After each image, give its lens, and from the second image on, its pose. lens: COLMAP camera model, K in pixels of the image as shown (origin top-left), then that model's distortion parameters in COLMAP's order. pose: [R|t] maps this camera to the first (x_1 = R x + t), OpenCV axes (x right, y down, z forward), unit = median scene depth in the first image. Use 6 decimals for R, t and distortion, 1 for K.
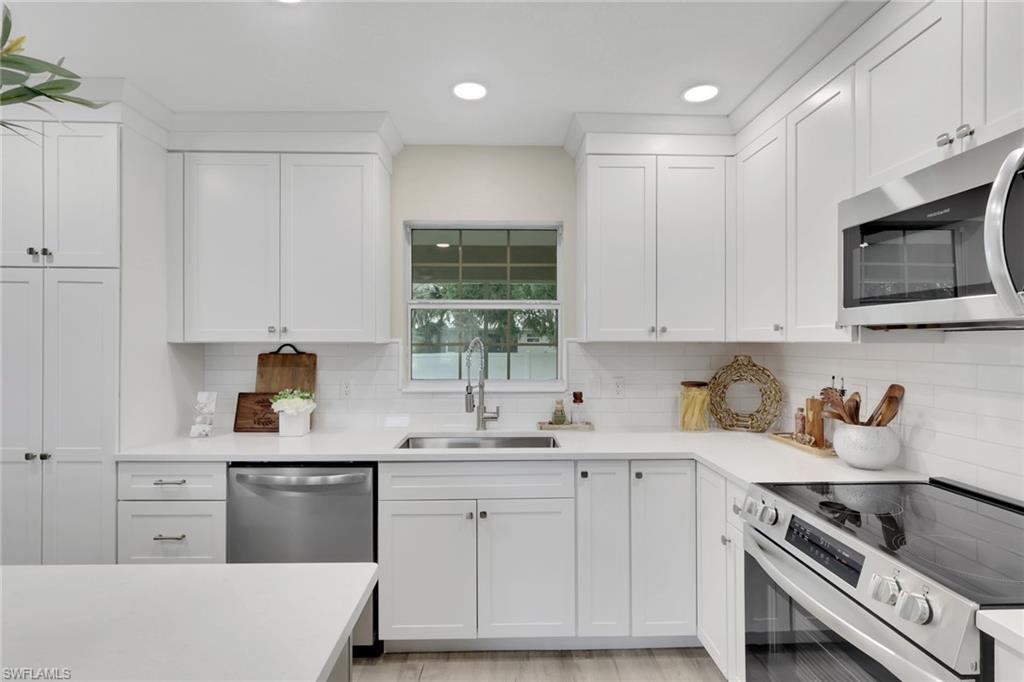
lens RADIAL K [[508.3, 0, 514.2], [0, 508.3, 342.2], [0, 0, 1]] dist [0.000943, -0.000979]
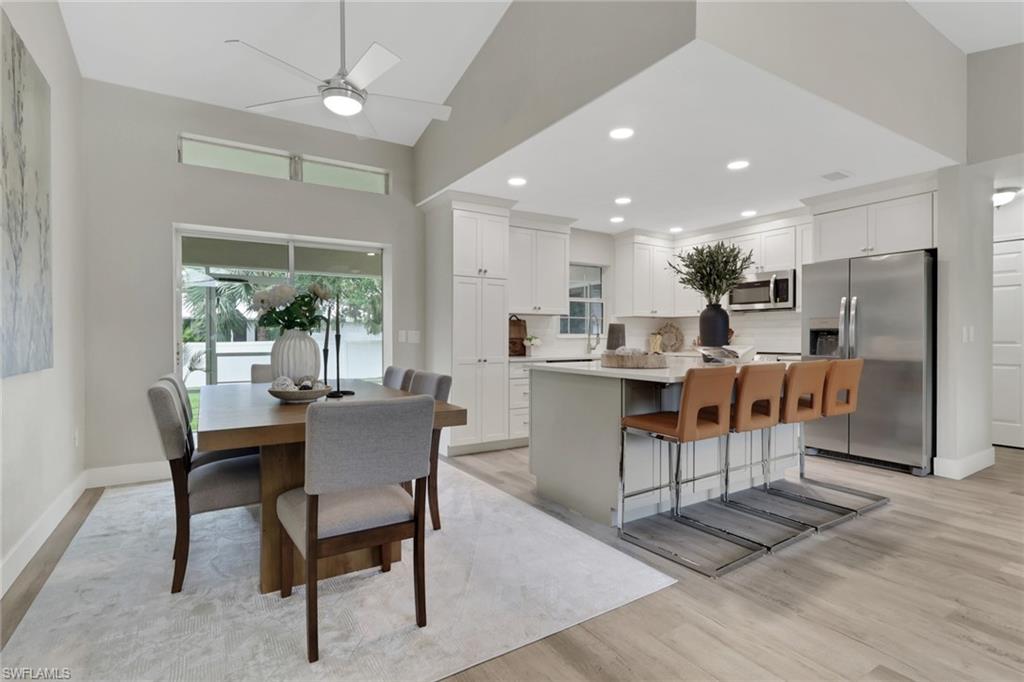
lens RADIAL K [[487.1, 0, 534.6], [0, 487.1, 340.2], [0, 0, 1]] dist [-0.003503, 0.000103]
pose [[0.850298, -0.010027, 0.526206, -1.470804], [0.005981, 0.999938, 0.009390, 0.089111], [-0.526267, -0.004837, 0.850305, -0.766353]]
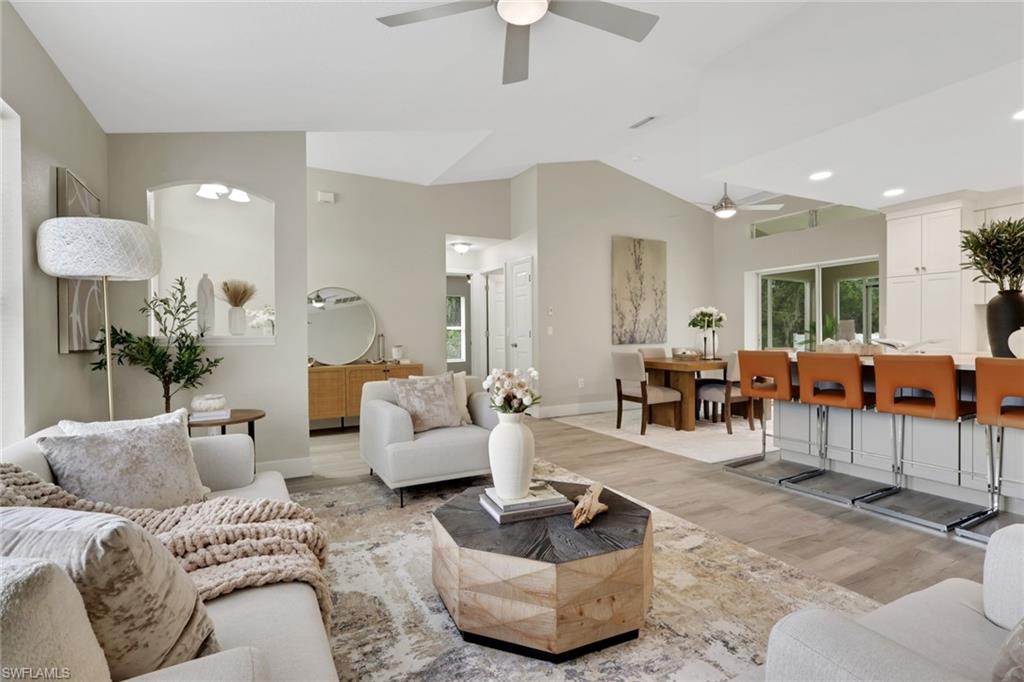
lens RADIAL K [[487.1, 0, 496.1], [0, 487.1, 338.7], [0, 0, 1]] dist [-0.003503, 0.000103]
pose [[0.449976, 0.000189, -0.893040, 0.194290], [0.010485, 0.999930, 0.005494, 0.099547], [0.892979, -0.011836, 0.449943, -1.467926]]
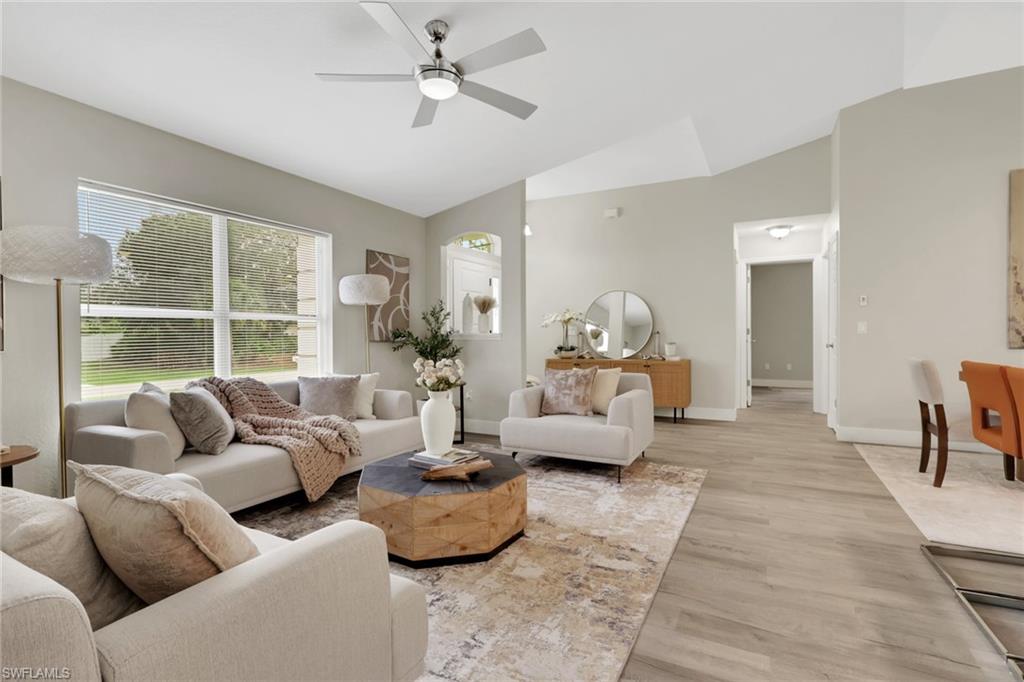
lens RADIAL K [[487.1, 0, 517.4], [0, 487.1, 337.1], [0, 0, 1]] dist [-0.003503, 0.000103]
pose [[-0.475537, 0.007024, -0.879668, 0.355398], [0.004080, 0.999975, 0.005779, 0.097285], [0.879686, -0.000841, -0.475554, -0.460200]]
